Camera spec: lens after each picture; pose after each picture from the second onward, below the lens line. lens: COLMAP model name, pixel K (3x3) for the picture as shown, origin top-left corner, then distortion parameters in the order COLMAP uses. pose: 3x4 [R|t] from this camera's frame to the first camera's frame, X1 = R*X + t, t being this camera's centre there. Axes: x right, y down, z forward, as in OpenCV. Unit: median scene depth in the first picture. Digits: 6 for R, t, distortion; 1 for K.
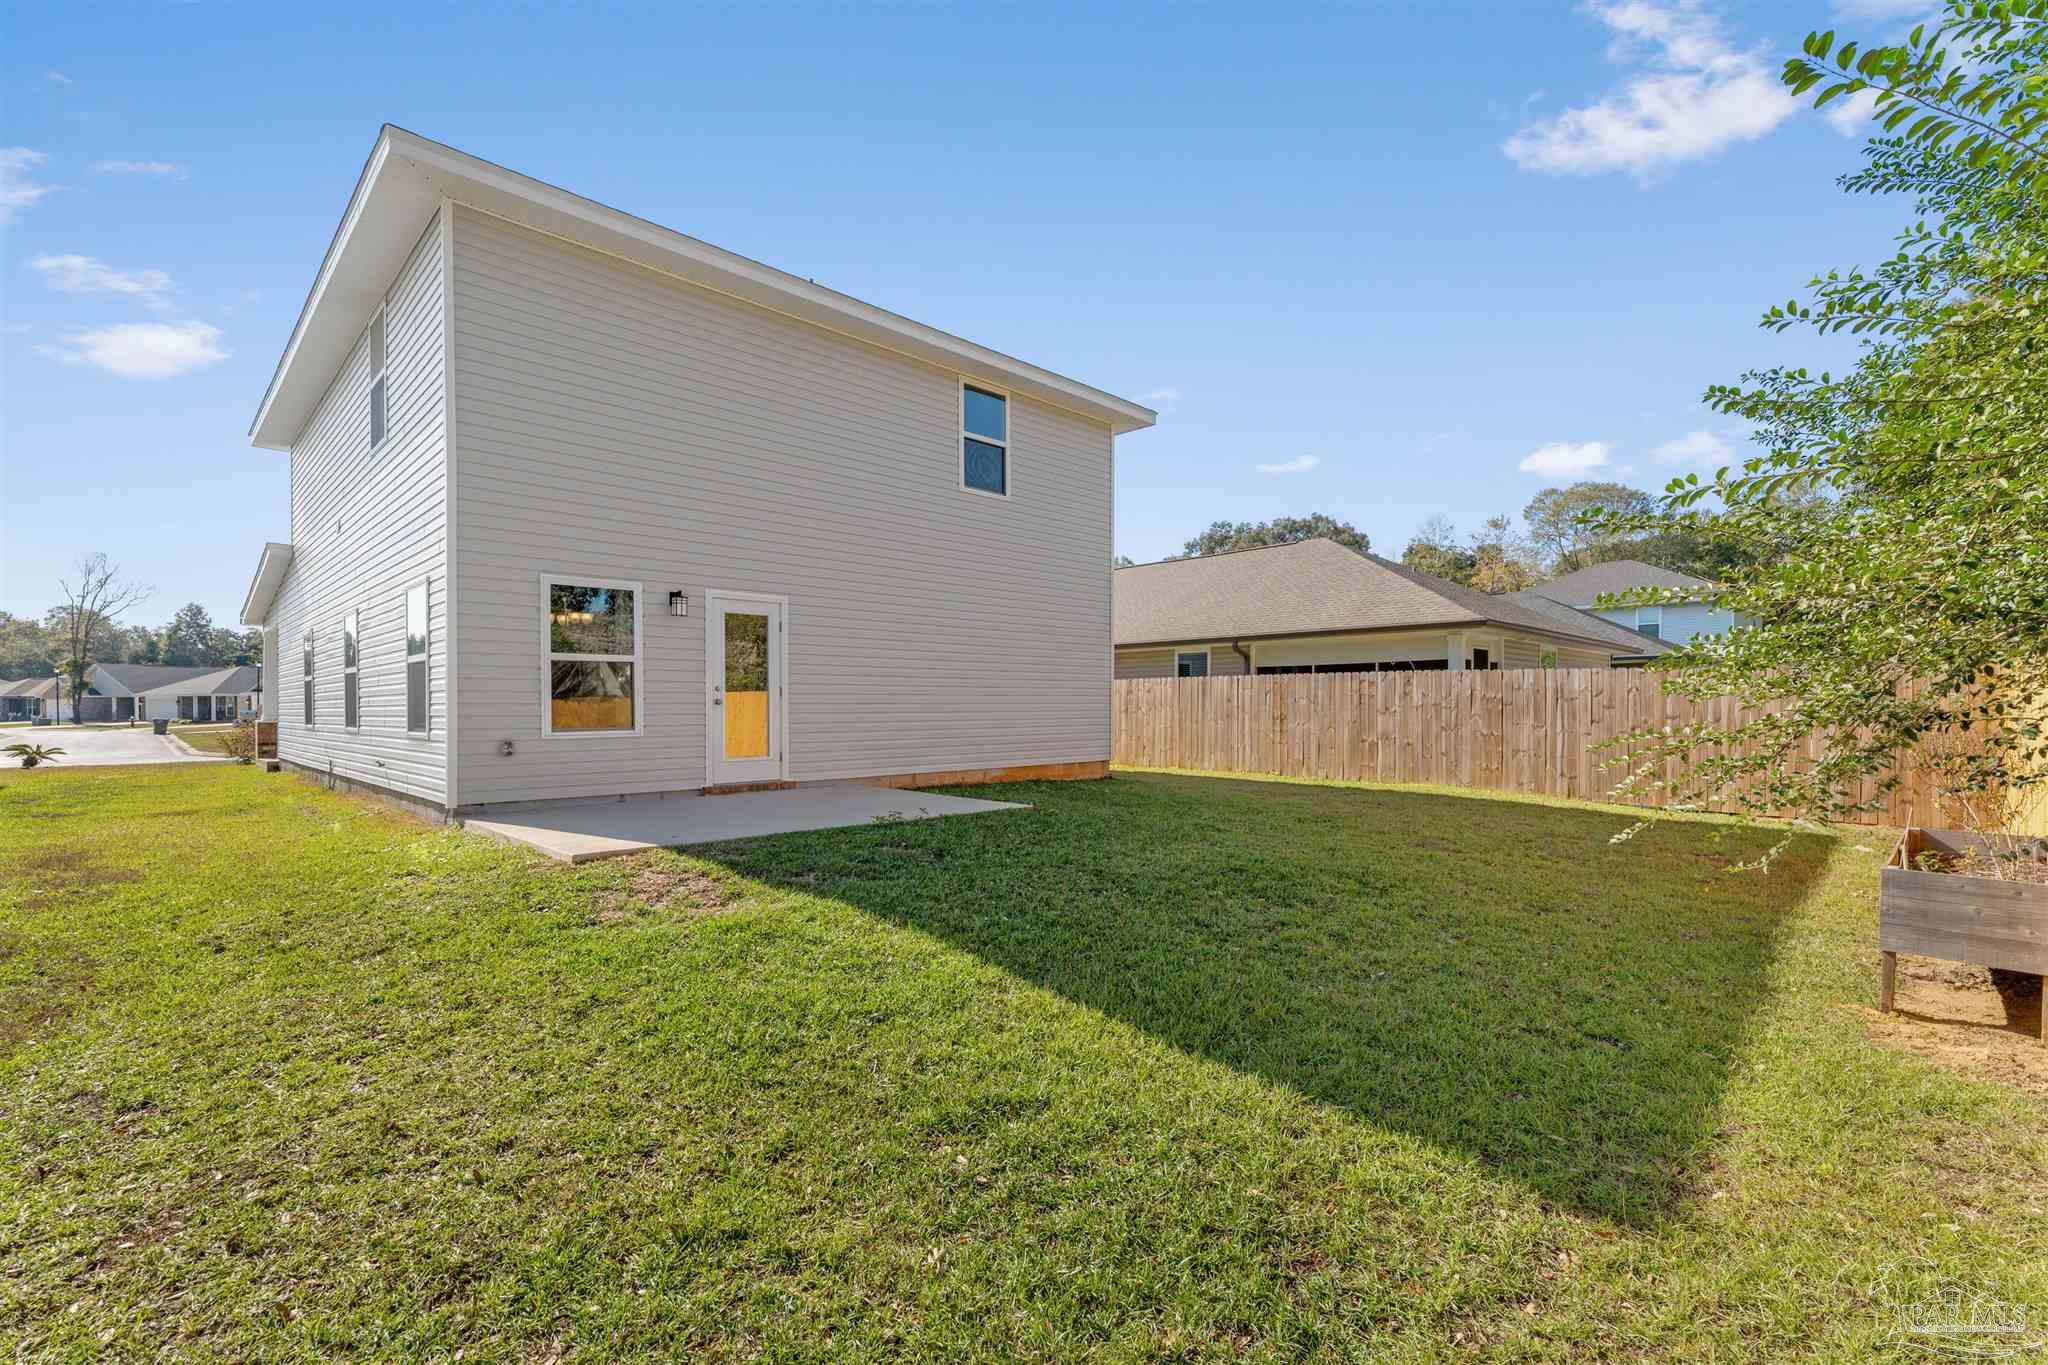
lens RADIAL K [[878.0, 0, 1024.6], [0, 878.0, 699.2], [0, 0, 1]] dist [-0.004611, 0.000855]
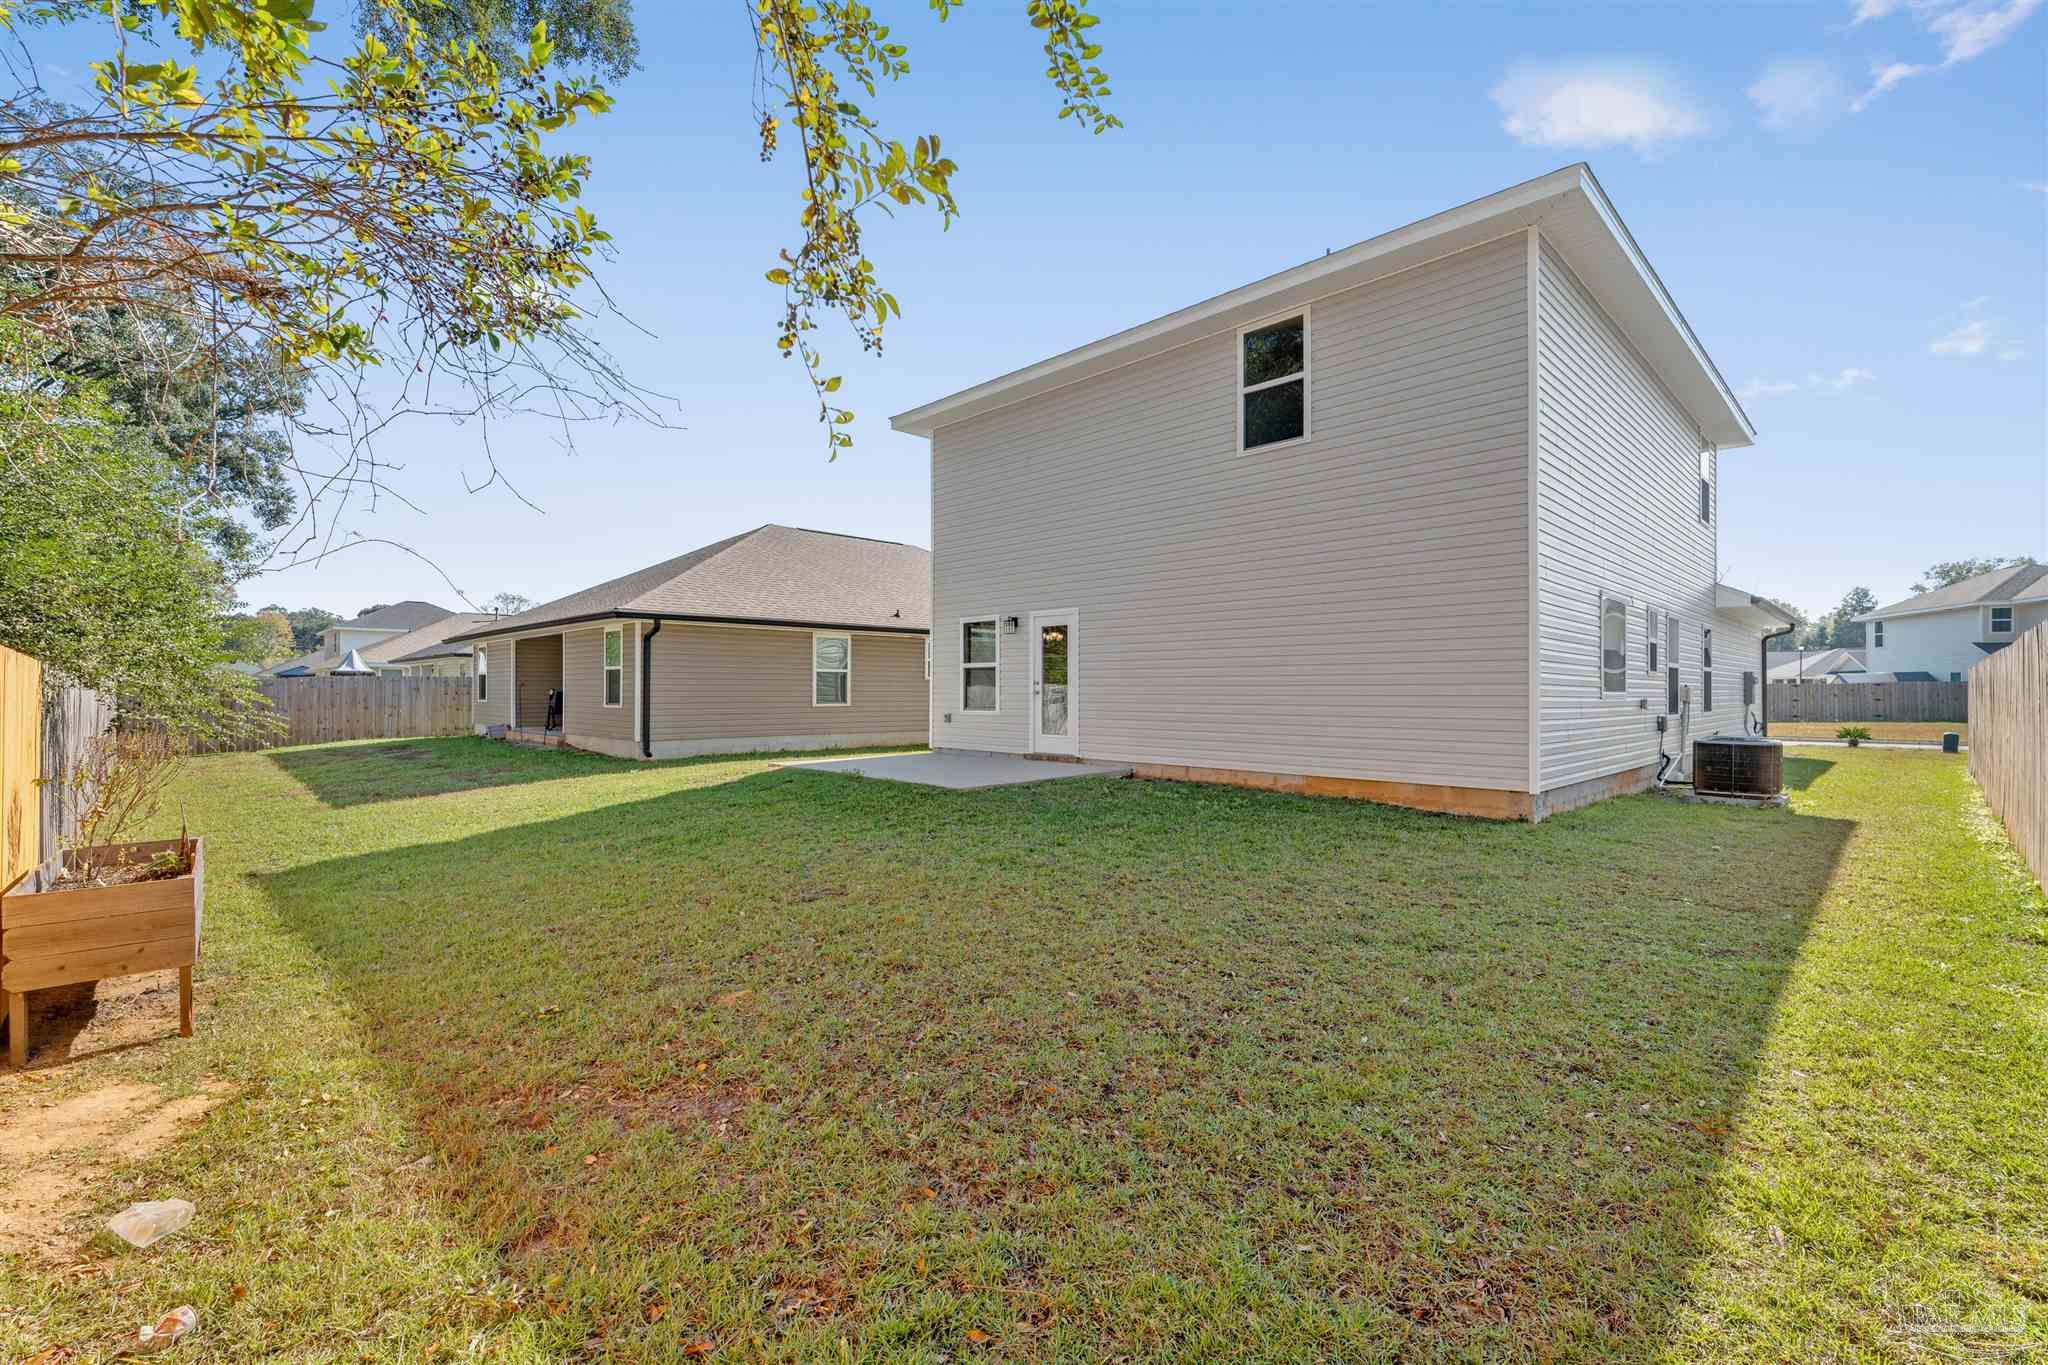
lens RADIAL K [[878.0, 0, 1024.2], [0, 878.0, 681.4], [0, 0, 1]] dist [-0.004611, 0.000855]
pose [[0.001897, -0.005810, -0.999981, 0.563494], [0.004924, 0.999971, -0.005801, -0.003603], [0.999986, -0.004912, 0.001926, 0.536026]]
